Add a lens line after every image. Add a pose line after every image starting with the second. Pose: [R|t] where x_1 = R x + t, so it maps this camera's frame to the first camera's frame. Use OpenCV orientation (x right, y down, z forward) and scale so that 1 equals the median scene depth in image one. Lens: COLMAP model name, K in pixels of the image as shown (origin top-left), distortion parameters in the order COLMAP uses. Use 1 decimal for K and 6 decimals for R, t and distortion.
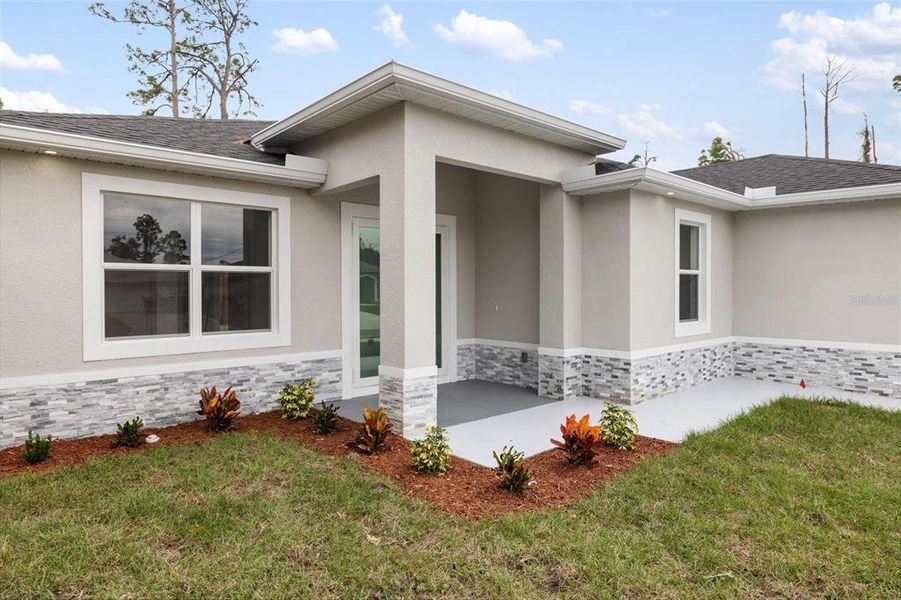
lens RADIAL K [[547.1, 0, 445.9], [0, 547.1, 291.4], [0, 0, 1]] dist [0.005731, 0.003938]
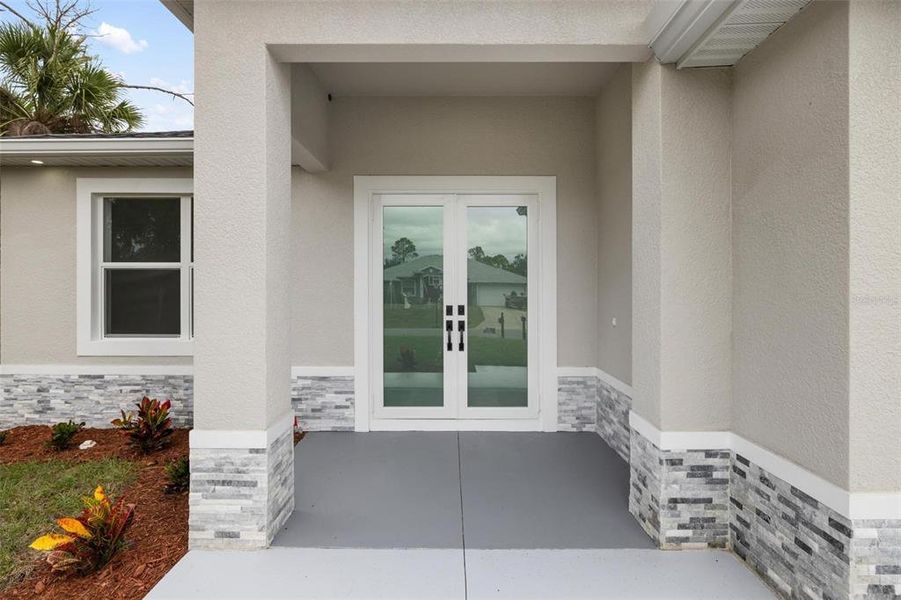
lens RADIAL K [[431.7, 0, 447.7], [0, 431.7, 288.6], [0, 0, 1]] dist [-0.000432, 0.000688]
pose [[0.740264, 0.004351, -0.672302, 0.336117], [-0.005986, 0.999982, -0.000119, -0.005304], [0.672290, 0.004113, 0.740277, 0.670116]]
